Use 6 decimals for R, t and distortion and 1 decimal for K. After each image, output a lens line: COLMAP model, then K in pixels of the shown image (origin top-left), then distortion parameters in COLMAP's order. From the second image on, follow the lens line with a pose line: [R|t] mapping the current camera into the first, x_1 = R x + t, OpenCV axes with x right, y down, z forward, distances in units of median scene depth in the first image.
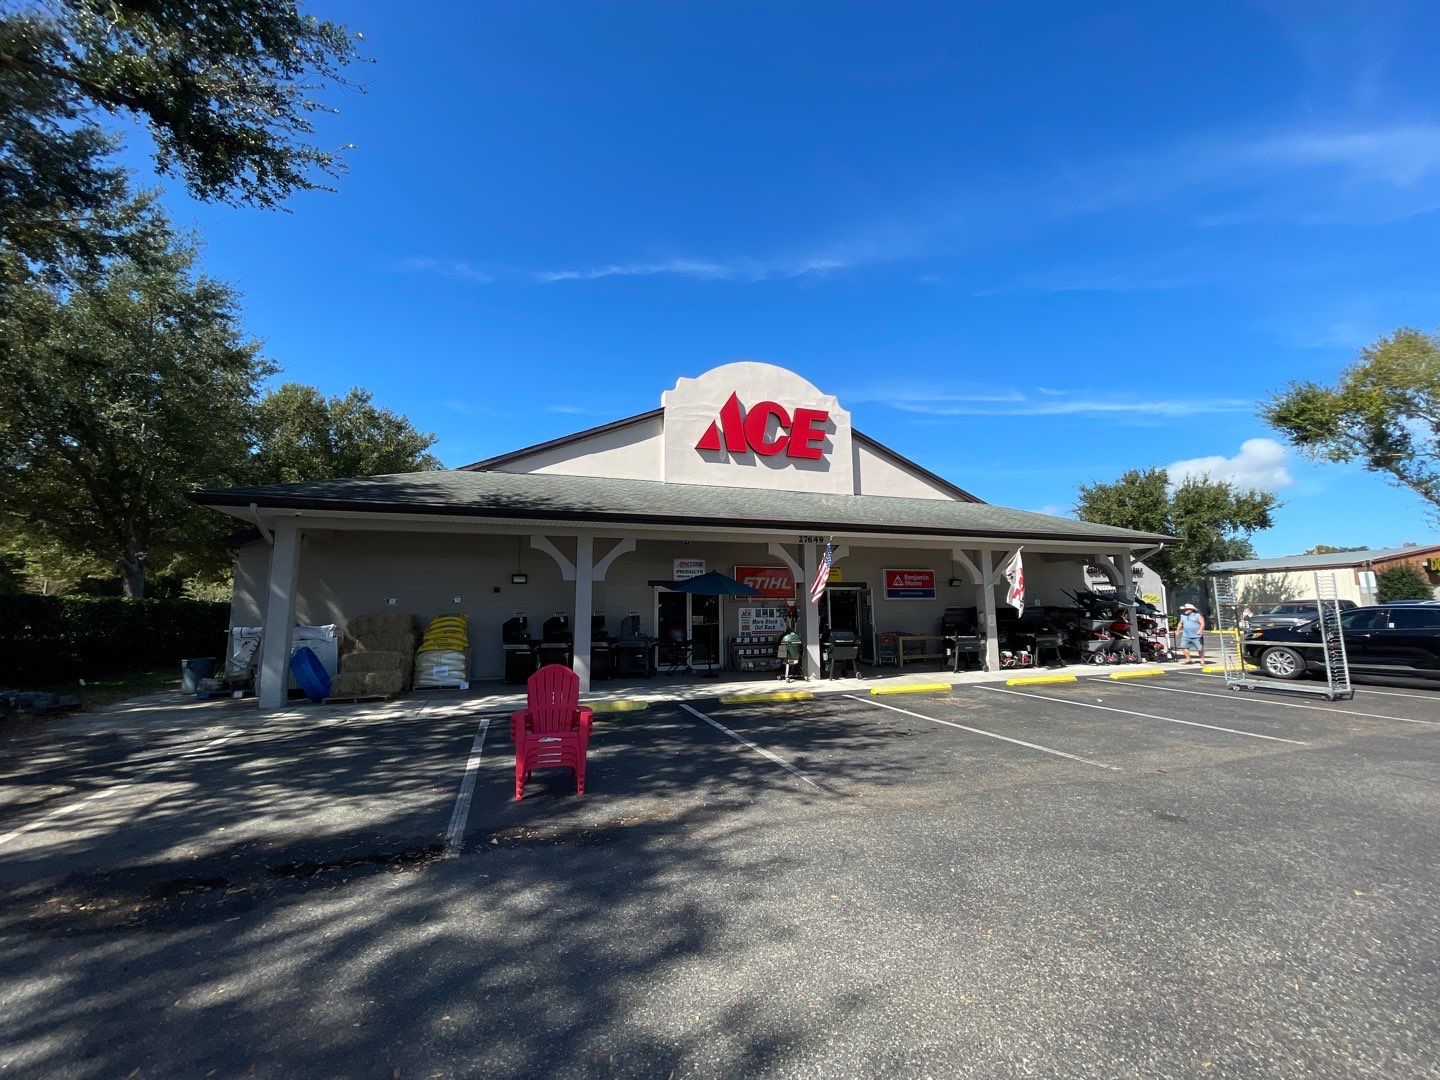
lens RADIAL K [[578.9, 0, 719.9], [0, 578.9, 535.7], [0, 0, 1]] dist [0.004866, -0.003738]
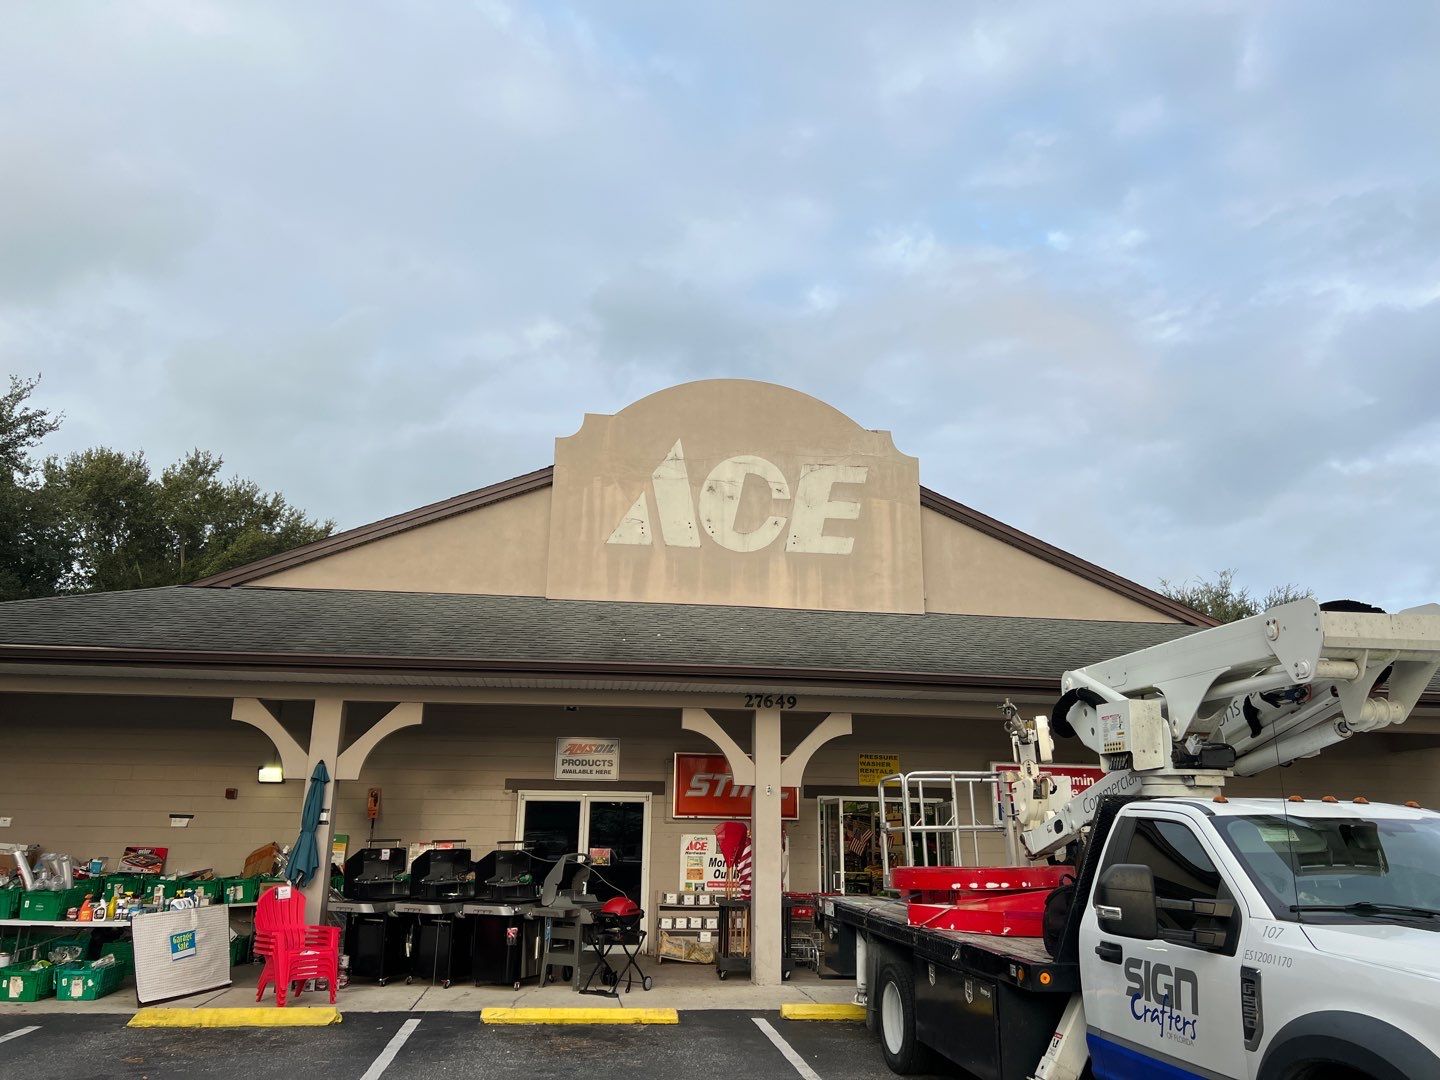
lens RADIAL K [[1088.3, 0, 732.0], [0, 1088.3, 534.8], [0, 0, 1]] dist [0.061425, -0.062730]
pose [[0.981034, -0.031858, -0.191200, 0.270286], [0.003679, 0.989284, -0.145960, 0.001198], [0.193801, 0.142489, 0.970638, 0.010149]]
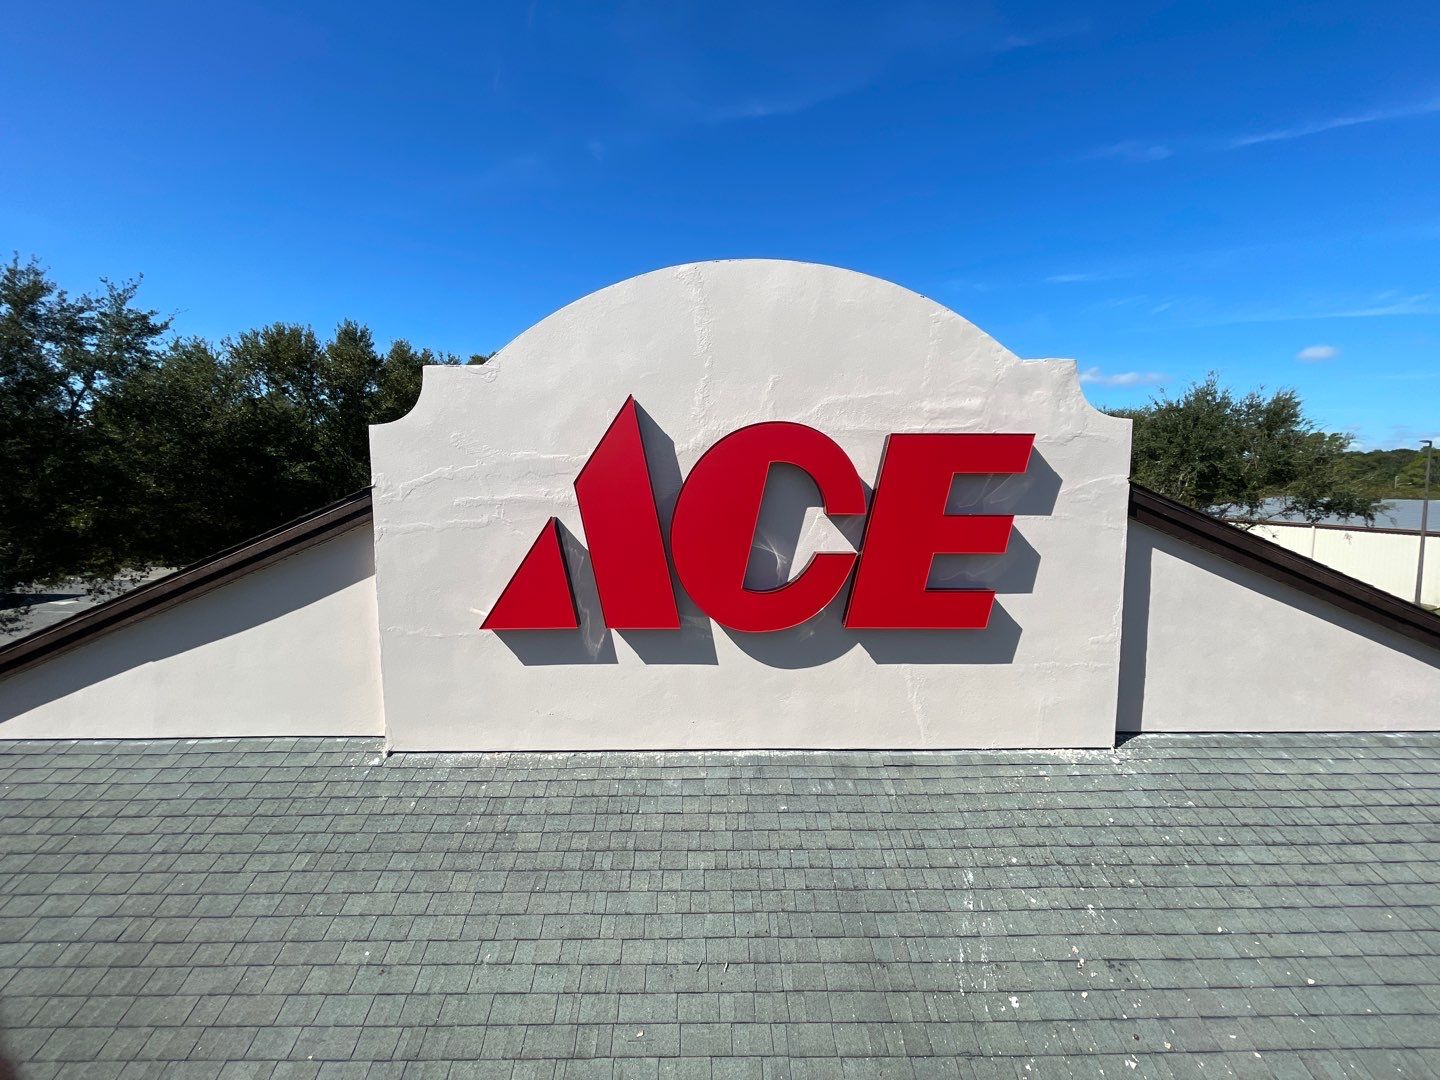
lens RADIAL K [[578.9, 0, 709.8], [0, 578.9, 538.7], [0, 0, 1]] dist [0.004866, -0.003738]
pose [[0.943240, 0.038393, -0.329886, 0.151525], [0.037611, 0.974556, 0.220965, -0.247293], [0.329976, -0.220830, 0.917796, 0.770761]]
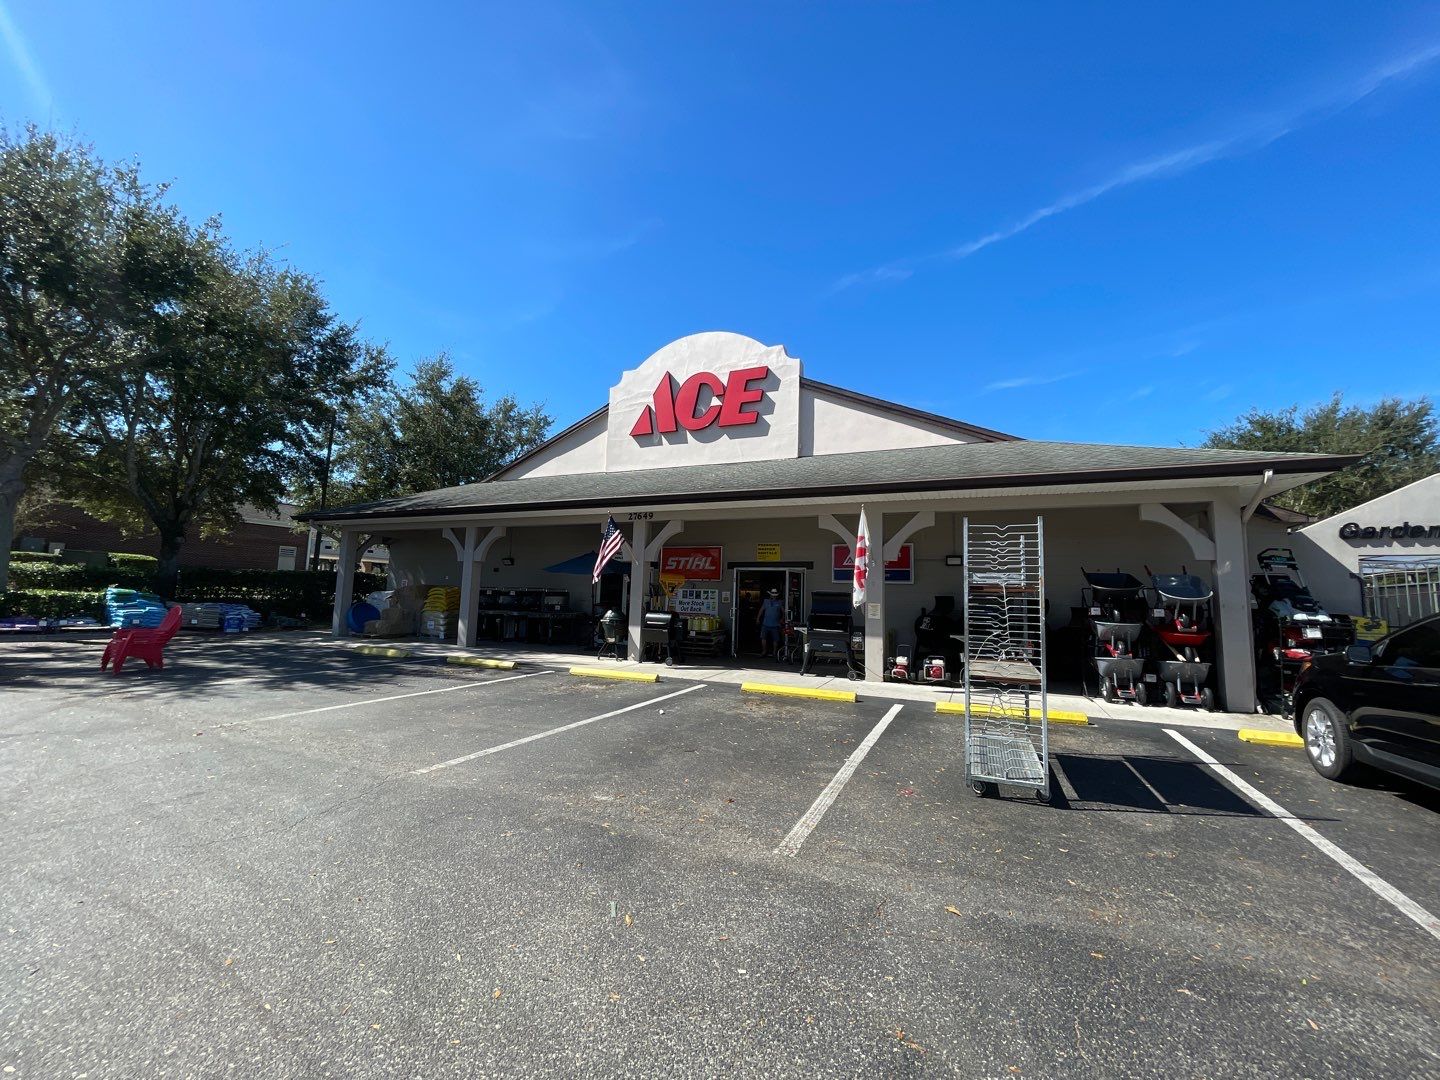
lens RADIAL K [[578.9, 0, 717.2], [0, 578.9, 540.3], [0, 0, 1]] dist [0.004866, -0.003738]
pose [[0.722492, -0.039568, -0.690247, 0.776209], [0.055296, 0.998470, 0.000643, 0.045267], [0.689165, -0.038633, 0.723574, 0.334275]]
